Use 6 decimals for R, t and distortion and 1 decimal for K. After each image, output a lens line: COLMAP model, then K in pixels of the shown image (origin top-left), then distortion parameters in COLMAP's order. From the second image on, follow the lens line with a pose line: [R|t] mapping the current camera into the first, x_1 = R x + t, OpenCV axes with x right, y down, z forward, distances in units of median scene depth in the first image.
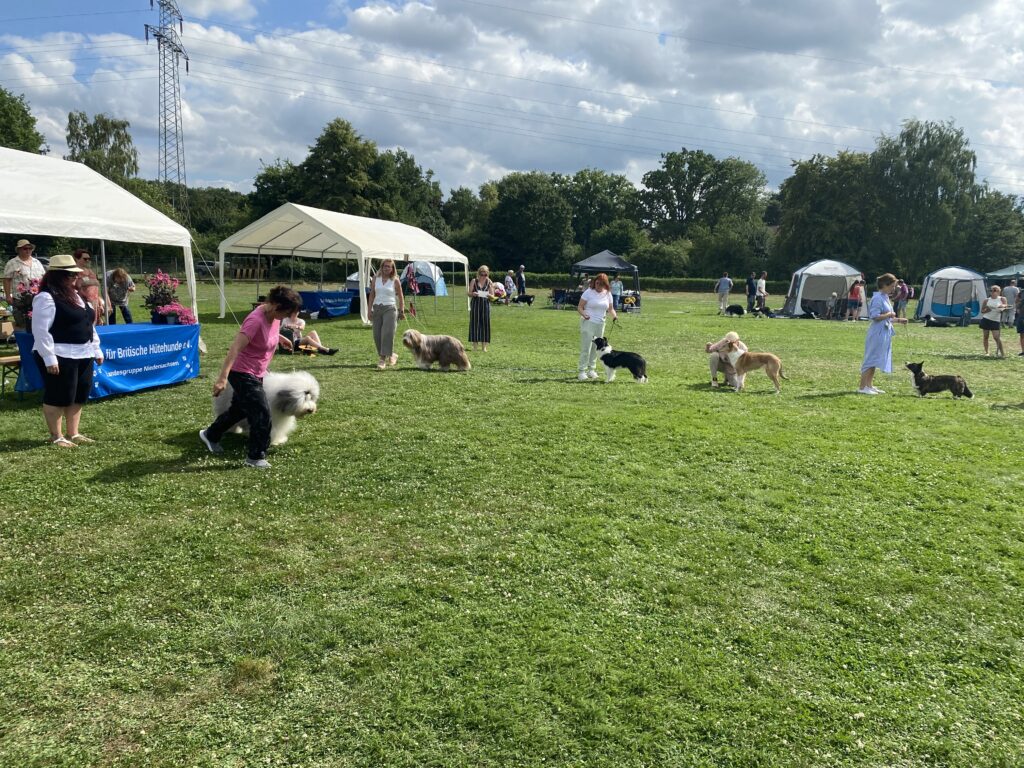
lens RADIAL K [[779.4, 0, 512.3], [0, 779.4, 389.4], [0, 0, 1]] dist [0.031549, -0.039340]
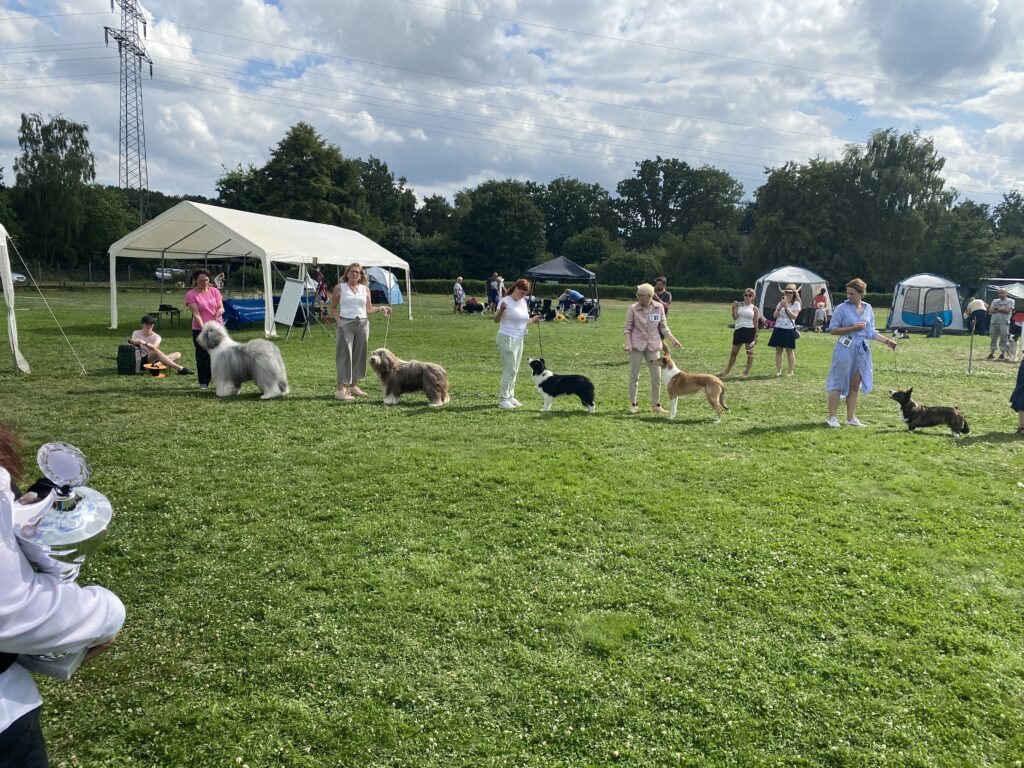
lens RADIAL K [[779.4, 0, 512.8], [0, 779.4, 382.6], [0, 0, 1]] dist [0.031549, -0.039340]
pose [[0.999727, -0.002366, 0.023263, 0.097595], [0.002815, 0.999810, -0.019304, -0.018221], [-0.023213, 0.019364, 0.999543, 0.150919]]
